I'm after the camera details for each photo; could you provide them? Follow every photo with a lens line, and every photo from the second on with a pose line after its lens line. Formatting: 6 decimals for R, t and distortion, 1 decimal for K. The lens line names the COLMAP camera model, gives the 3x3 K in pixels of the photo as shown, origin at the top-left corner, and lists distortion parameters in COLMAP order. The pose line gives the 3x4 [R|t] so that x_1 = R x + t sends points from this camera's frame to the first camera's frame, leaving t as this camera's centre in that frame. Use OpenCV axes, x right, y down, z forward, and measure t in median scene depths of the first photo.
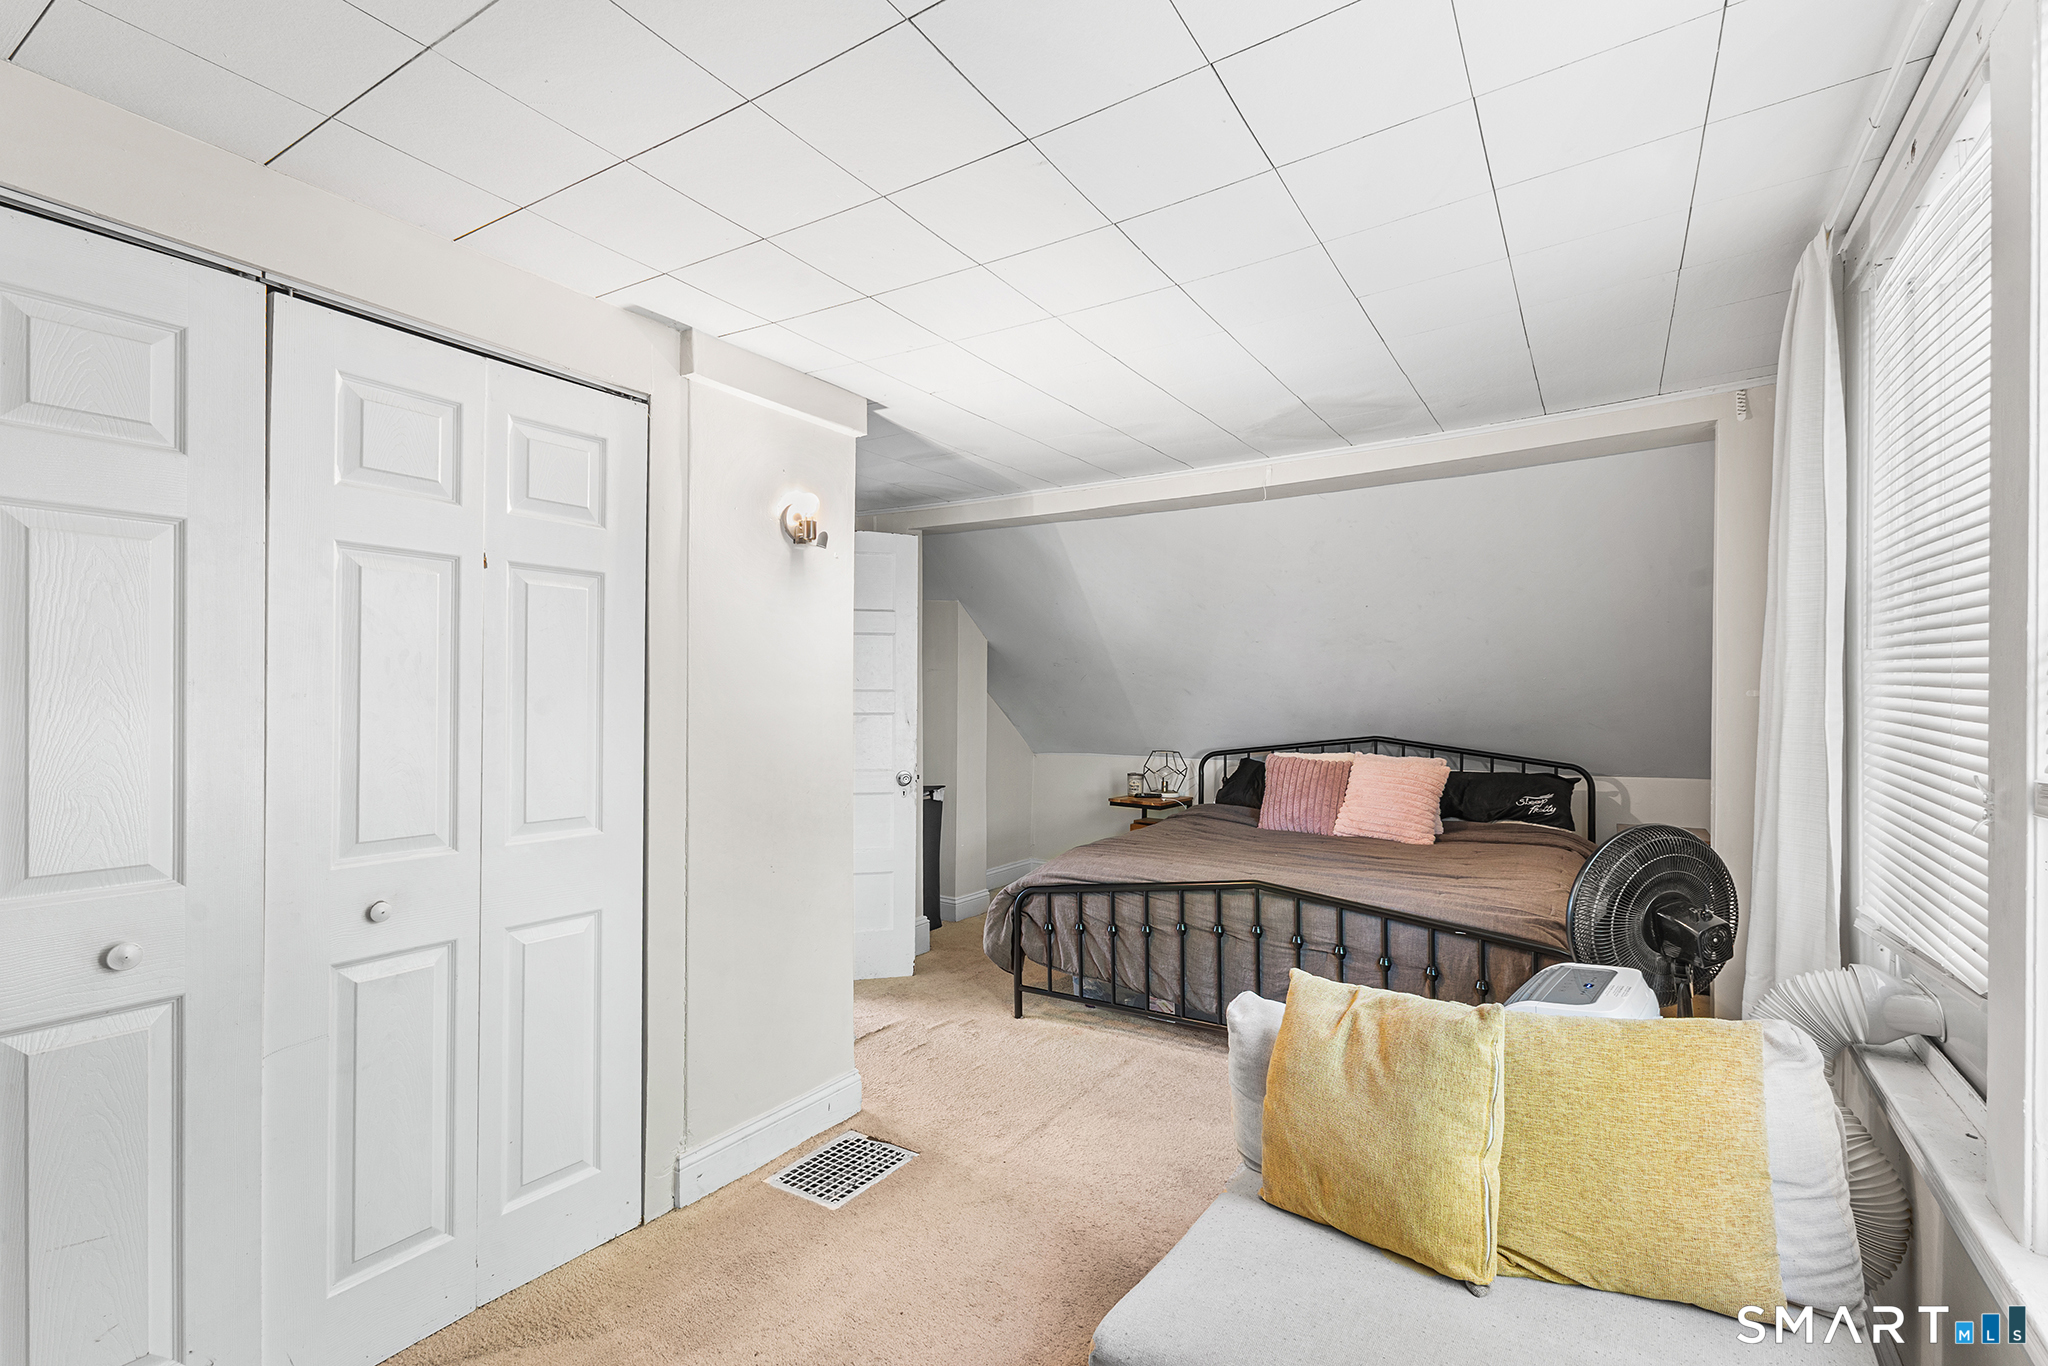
lens RADIAL K [[920.7, 0, 1022.0], [0, 920.7, 696.1], [0, 0, 1]] dist [0.004244, -0.000386]
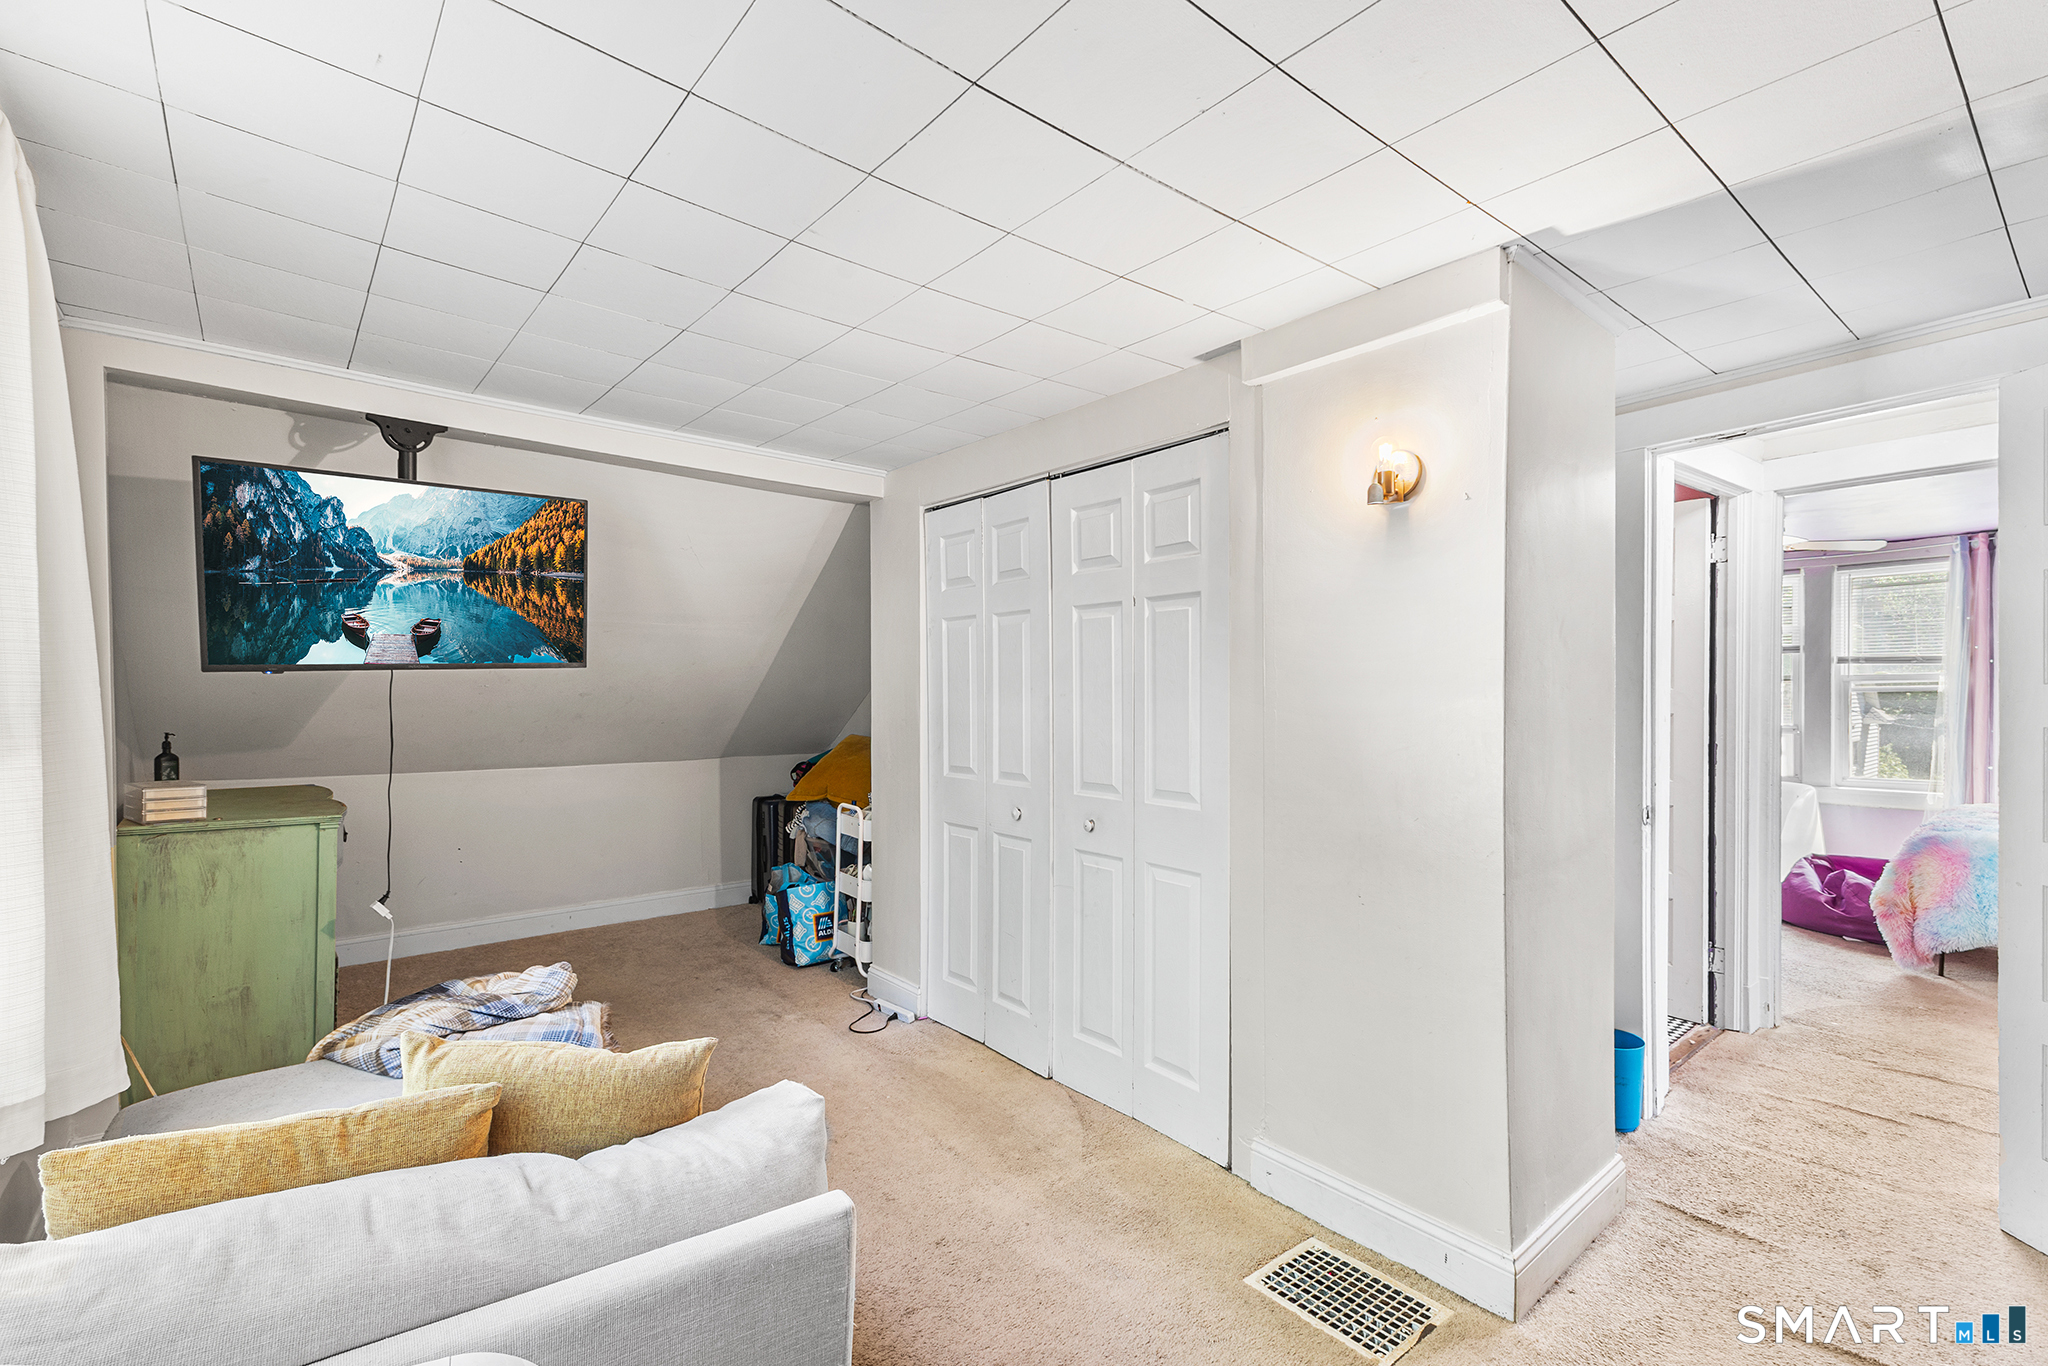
lens RADIAL K [[920.7, 0, 1020.7], [0, 920.7, 690.7], [0, 0, 1]] dist [0.004244, -0.000386]
pose [[-0.316095, 0.002684, -0.948724, 0.769267], [0.007521, 0.999972, 0.000323, -0.008723], [0.948698, -0.007033, -0.316106, 1.191786]]
